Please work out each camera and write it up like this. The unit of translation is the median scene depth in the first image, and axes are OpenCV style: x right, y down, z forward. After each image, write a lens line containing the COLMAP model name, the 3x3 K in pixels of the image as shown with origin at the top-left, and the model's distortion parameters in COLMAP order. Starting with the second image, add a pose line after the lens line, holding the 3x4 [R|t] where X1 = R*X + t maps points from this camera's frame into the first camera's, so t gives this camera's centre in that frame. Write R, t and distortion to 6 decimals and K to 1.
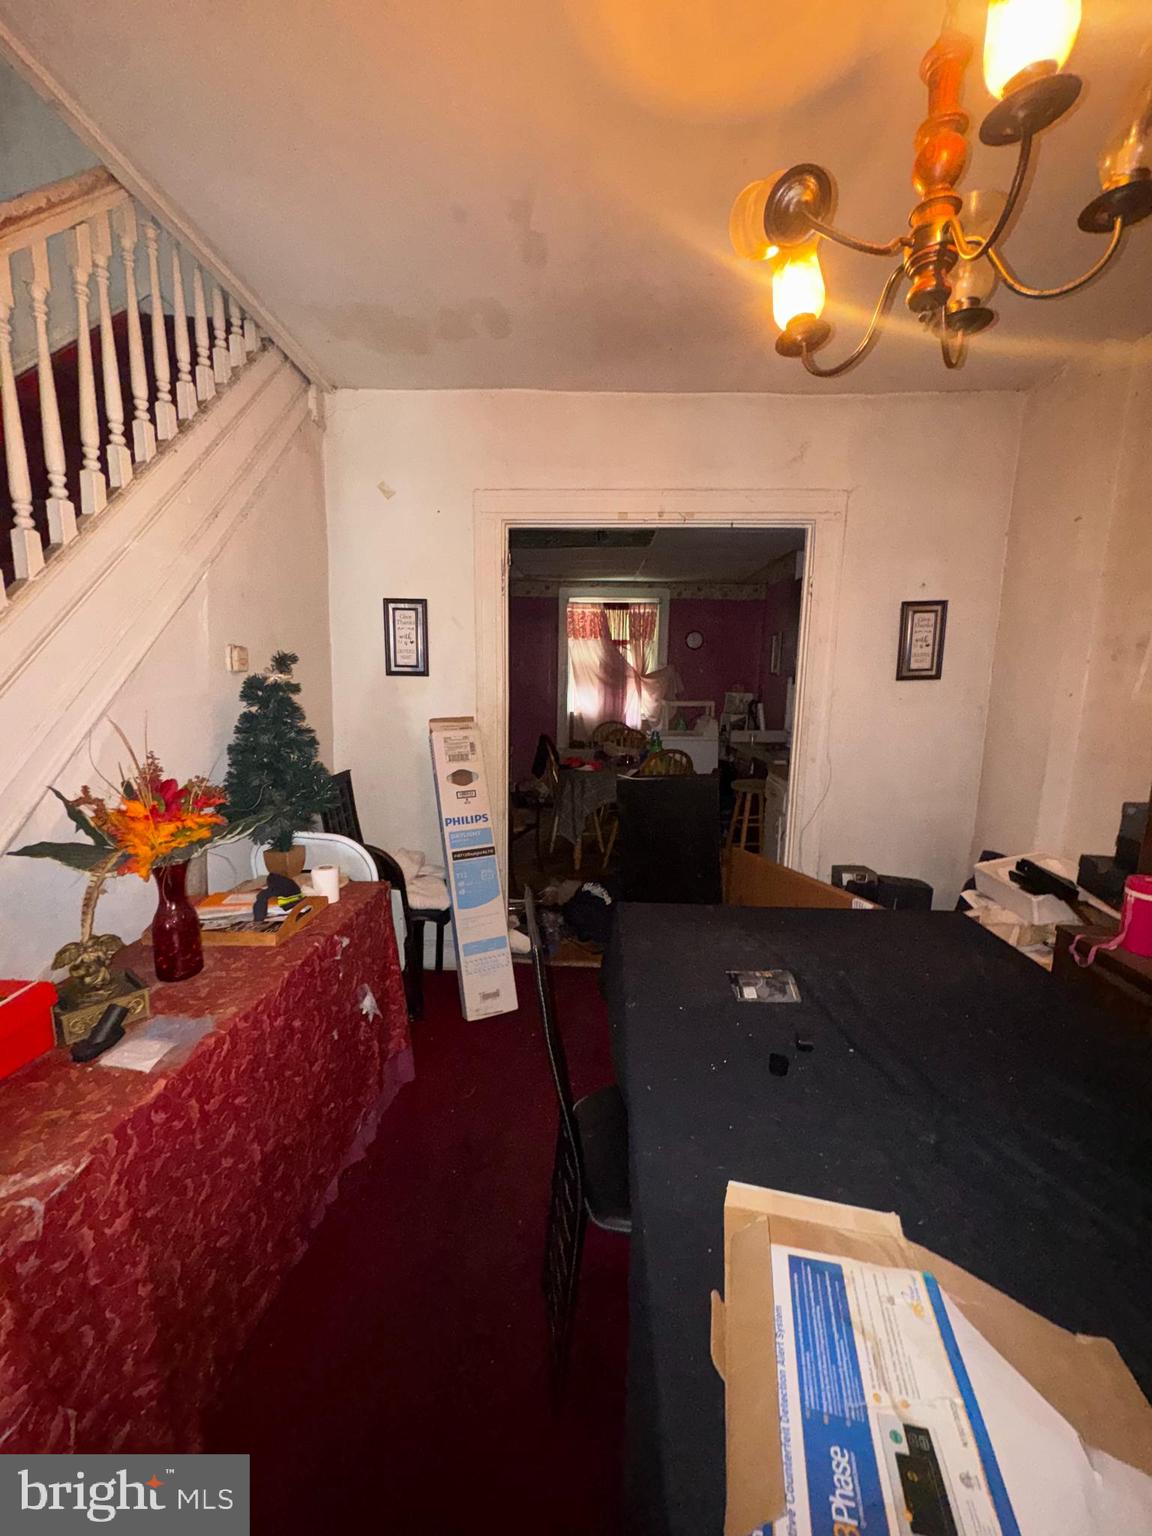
lens RADIAL K [[617.4, 0, 586.3], [0, 617.4, 768.6], [0, 0, 1]] dist [-0.000342, 0.000071]
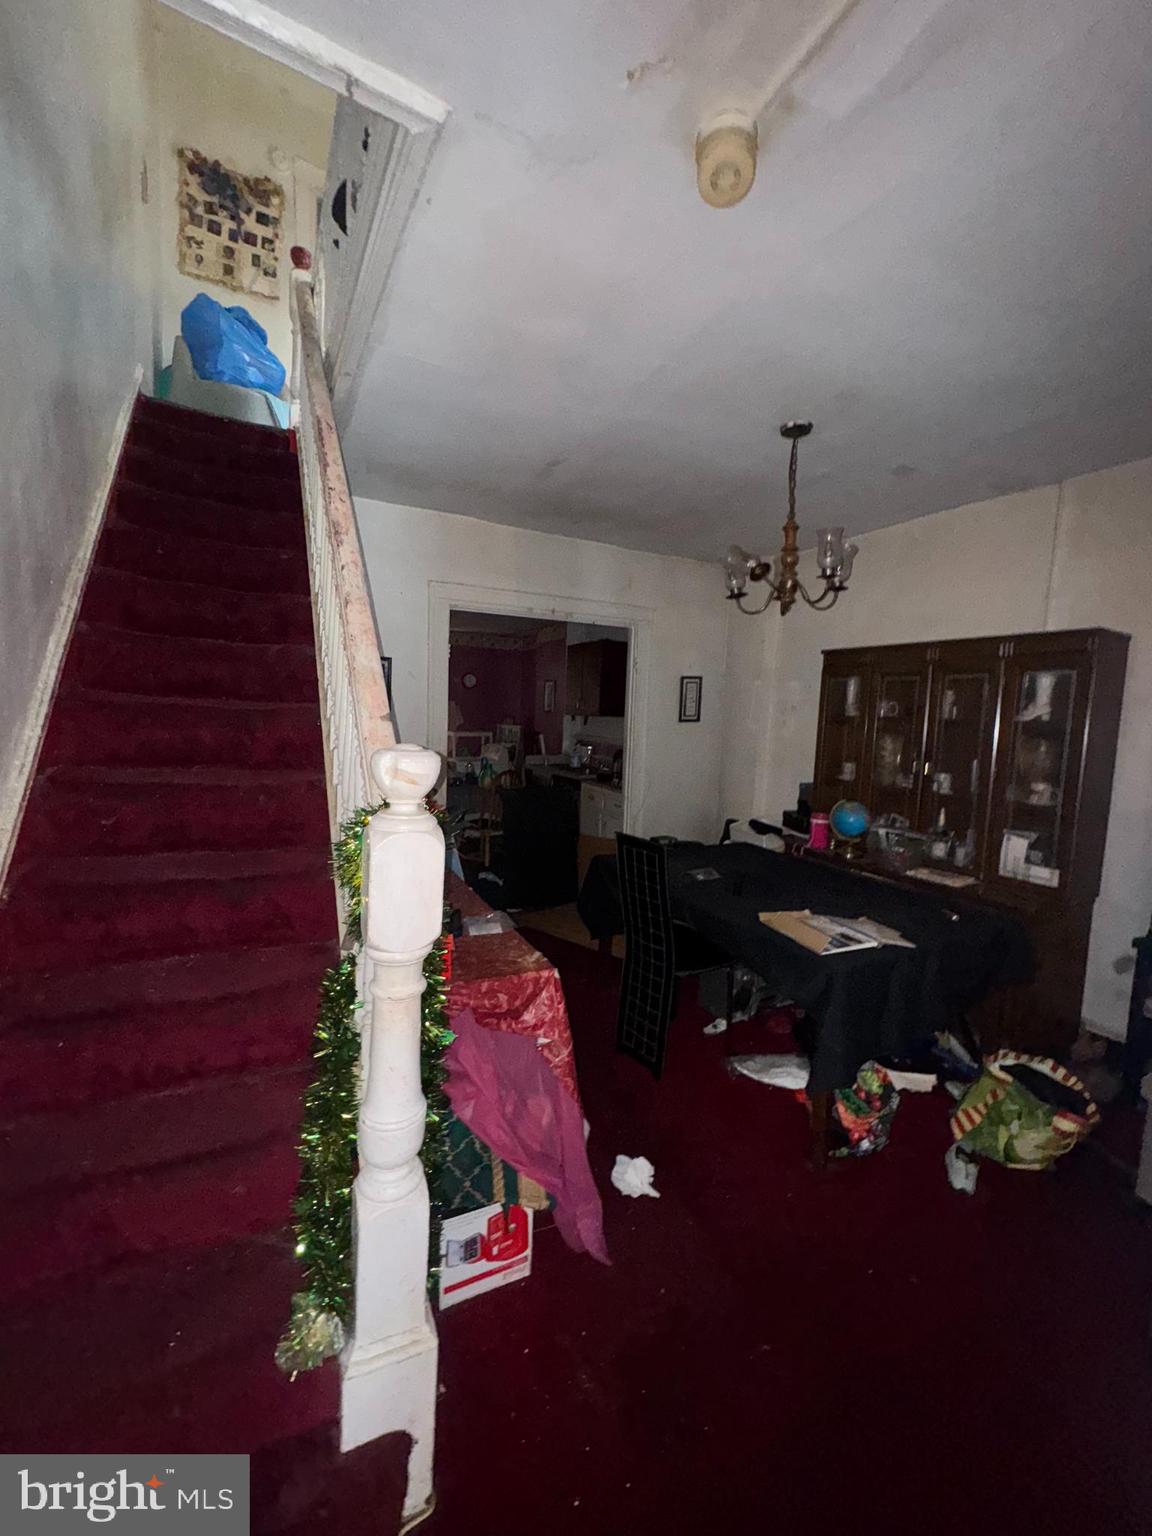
lens RADIAL K [[611.1, 0, 580.9], [0, 611.1, 767.0], [0, 0, 1]] dist [-0.000254, 0.000479]
pose [[0.872959, -0.026692, 0.487063, -0.221230], [0.049048, 0.998244, -0.033204, 0.008679], [-0.485322, 0.052876, 0.872735, -0.127345]]
